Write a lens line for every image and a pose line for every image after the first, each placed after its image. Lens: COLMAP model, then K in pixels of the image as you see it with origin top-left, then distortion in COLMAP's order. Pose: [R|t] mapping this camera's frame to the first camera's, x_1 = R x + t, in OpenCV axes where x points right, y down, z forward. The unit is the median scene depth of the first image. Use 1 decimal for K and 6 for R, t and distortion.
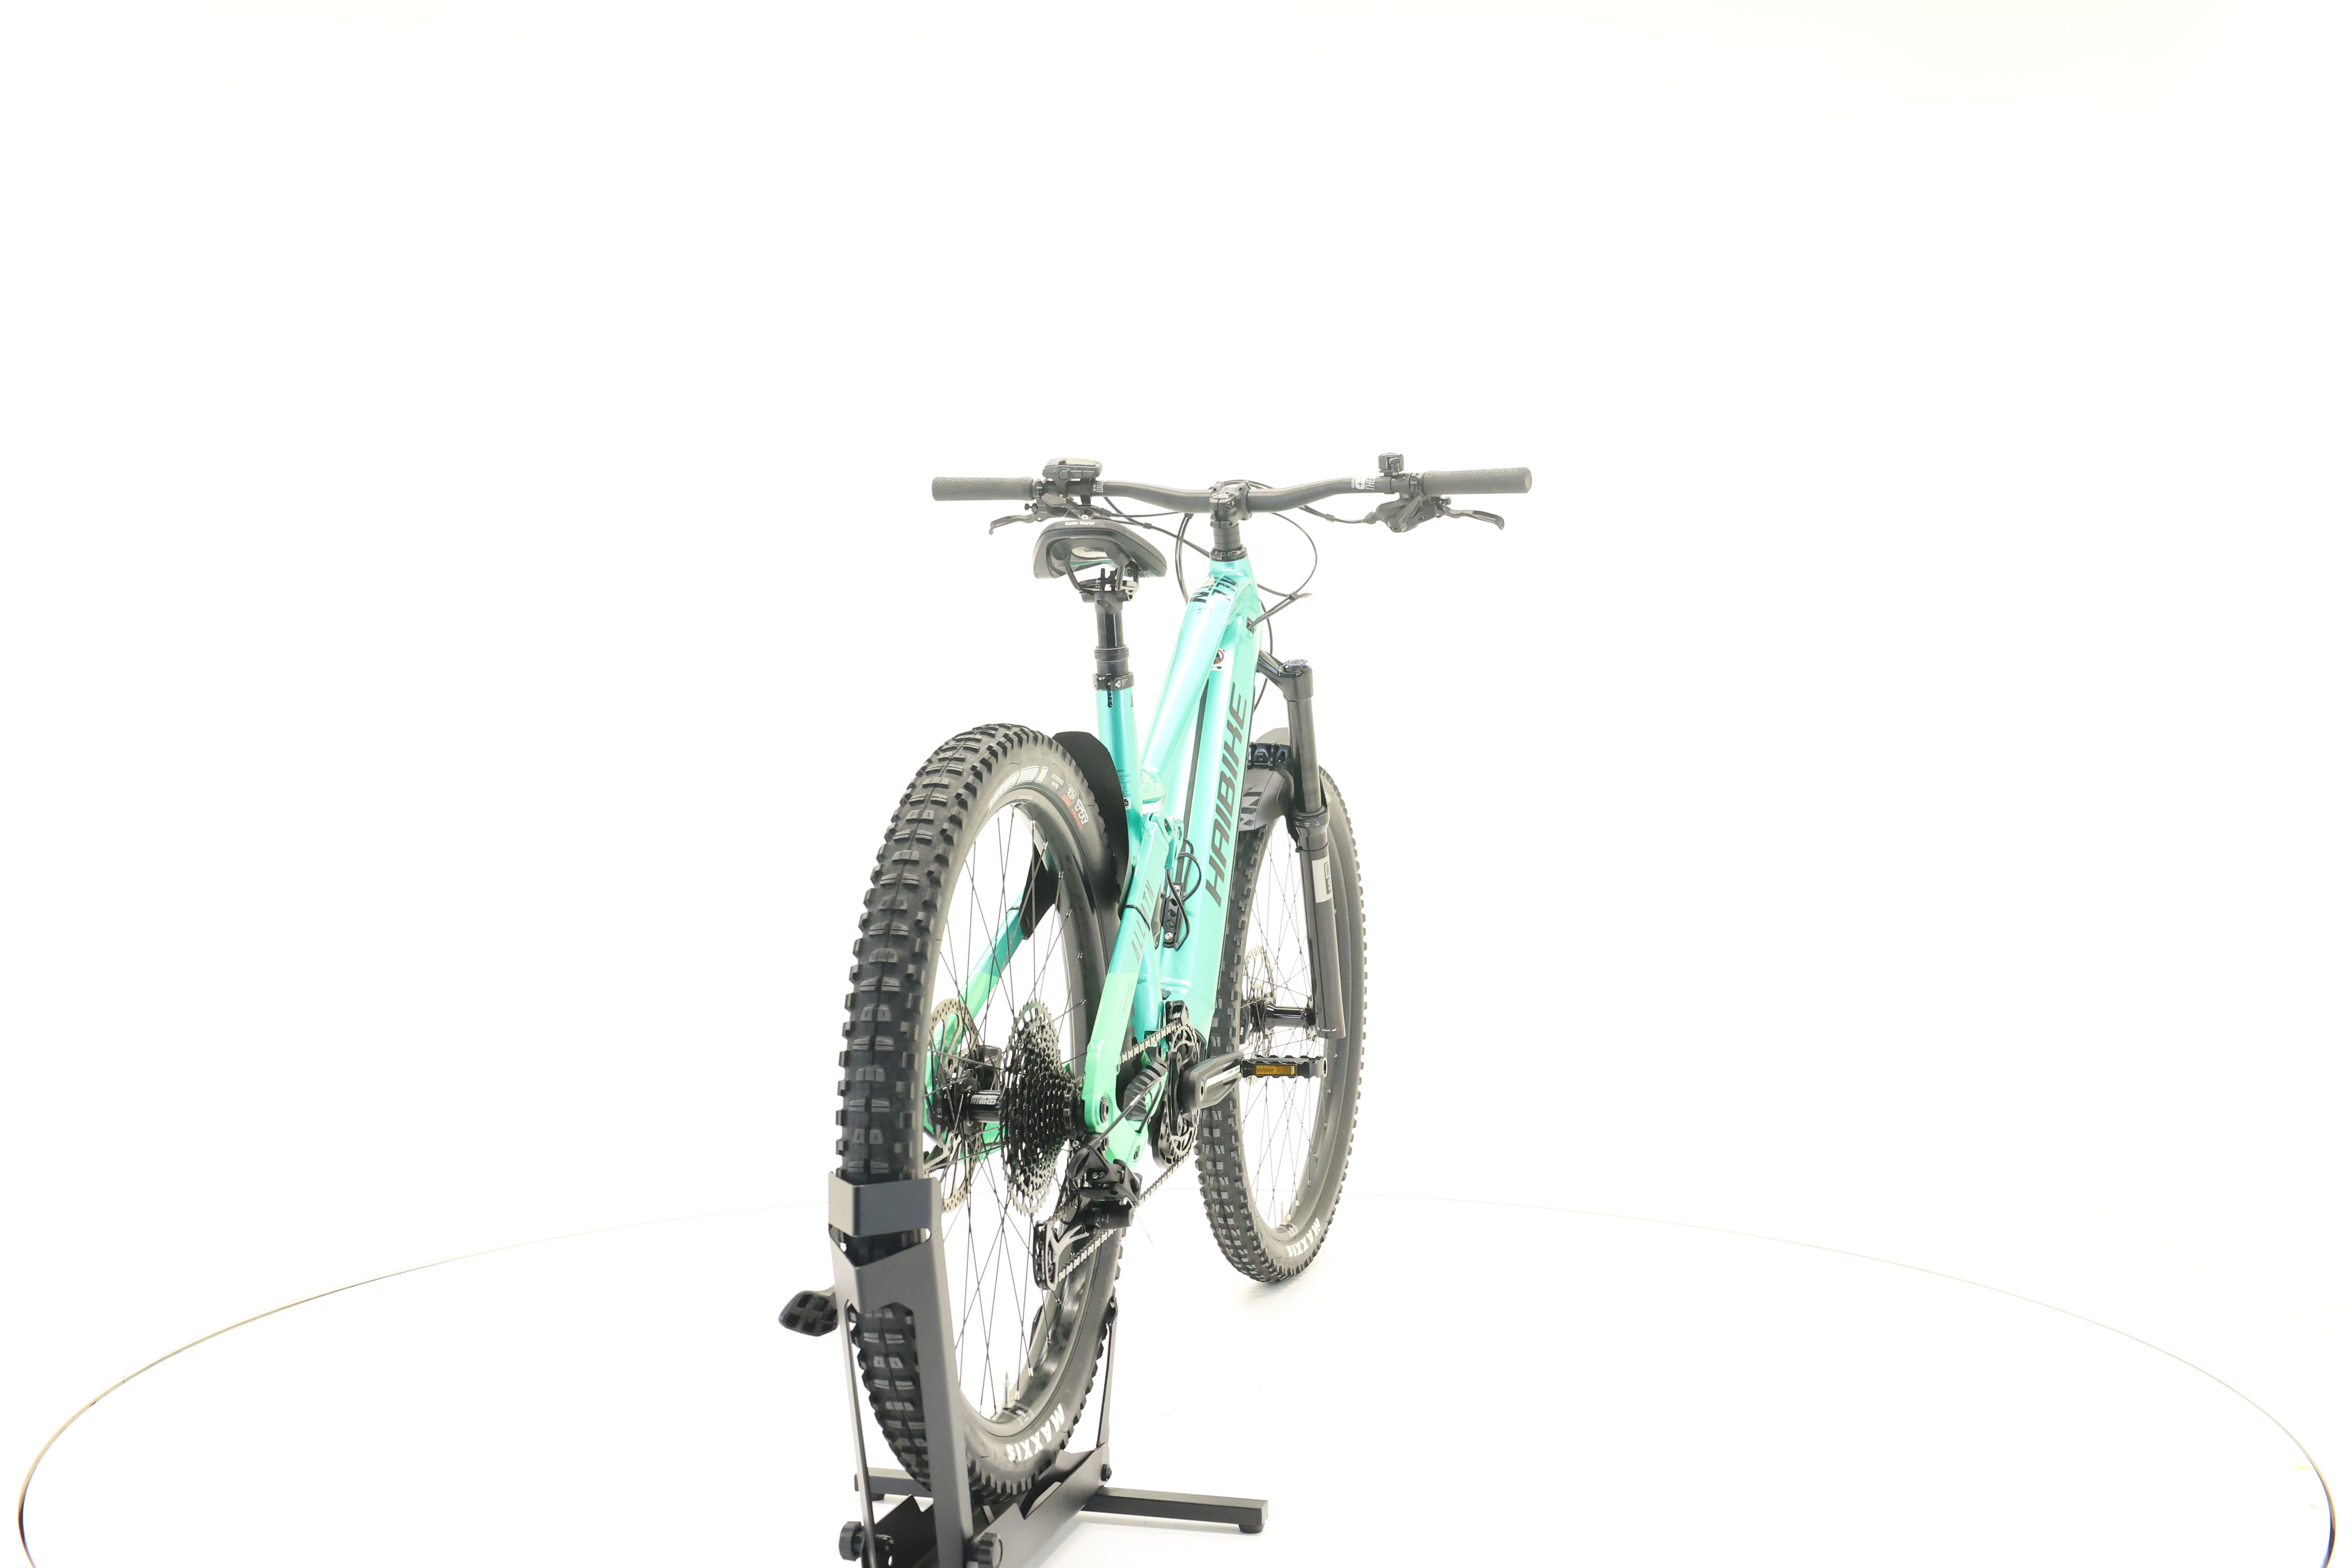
lens RADIAL K [[2503.8, 0, 1172.8], [0, 2503.8, 772.6], [0, 0, 1]] dist [-0.015193, 0.000000]
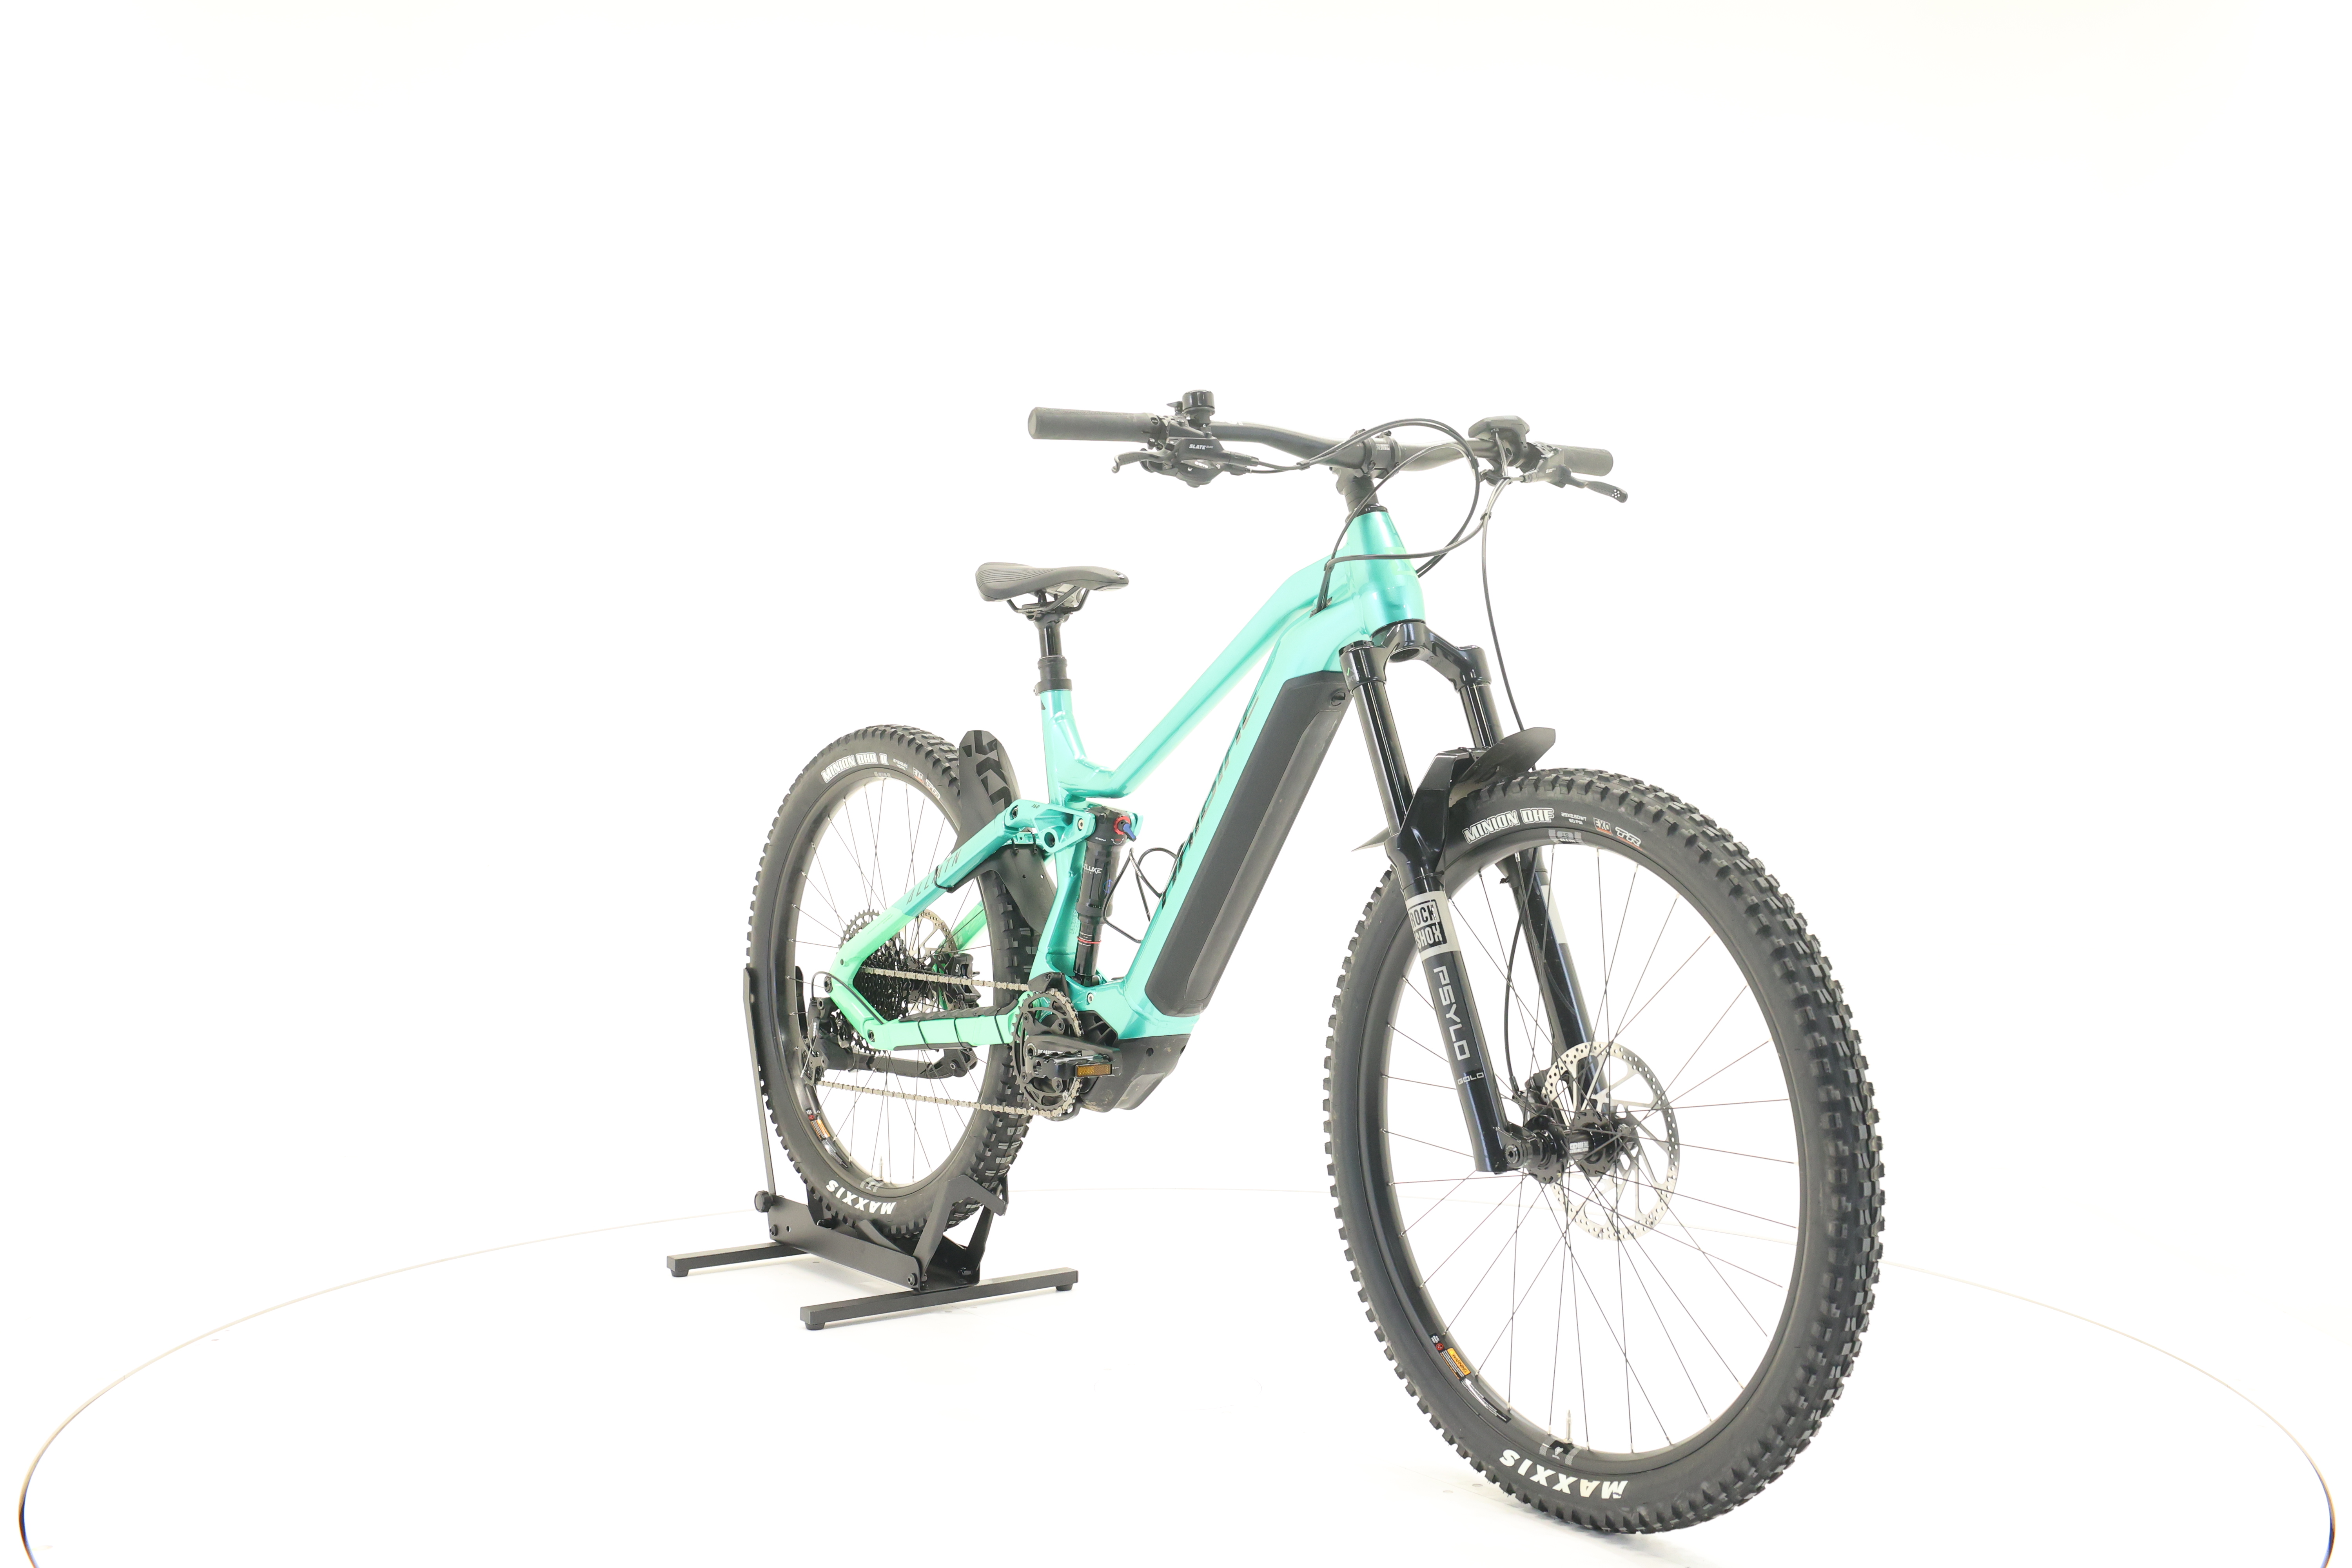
lens RADIAL K [[2503.8, 0, 1168.1], [0, 2503.8, 792.5], [0, 0, 1]] dist [-0.015193, 0.000000]
pose [[-0.611099, 0.014424, -0.791423, 0.753067], [-0.019938, 0.999236, 0.033607, -0.024120], [0.791303, 0.036317, -0.610344, 1.519319]]
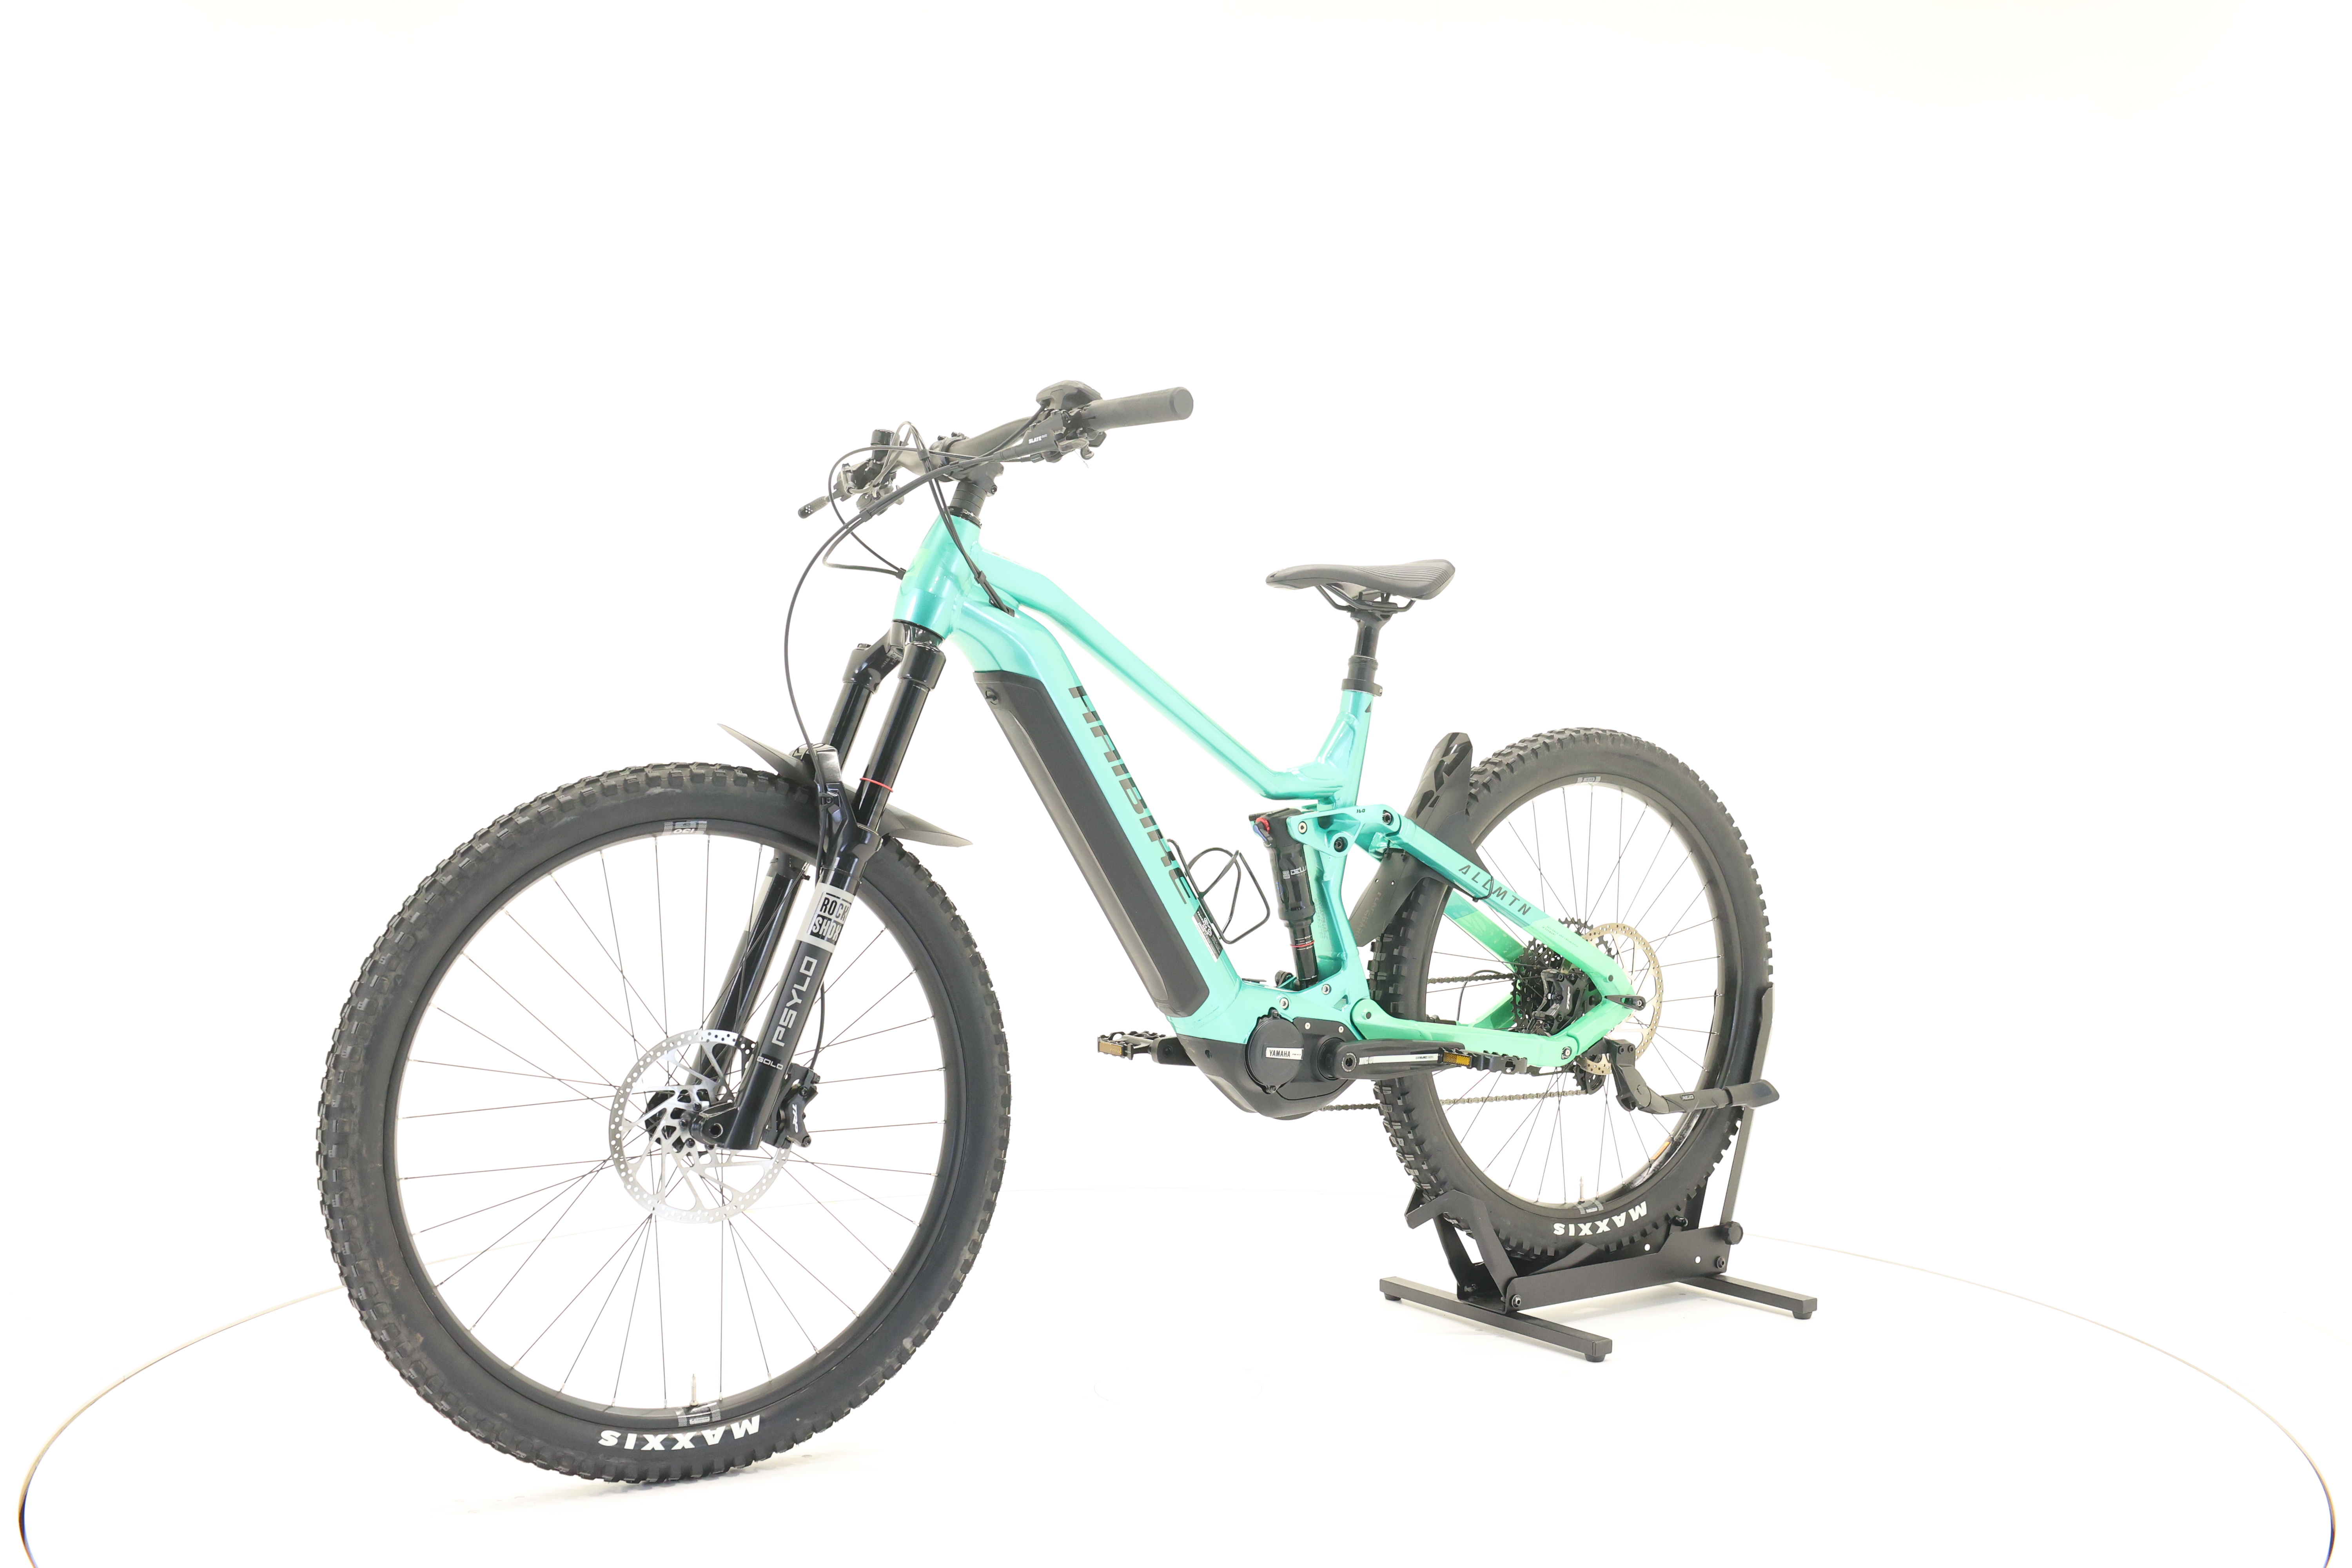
lens RADIAL K [[2503.8, 0, 1177.4], [0, 2503.8, 783.6], [0, 0, 1]] dist [-0.015193, 0.000000]
pose [[-0.762060, -0.020056, 0.647196, -0.608248], [0.004881, 0.999314, 0.036715, -0.030439], [-0.647488, 0.031138, -0.761439, 1.666606]]
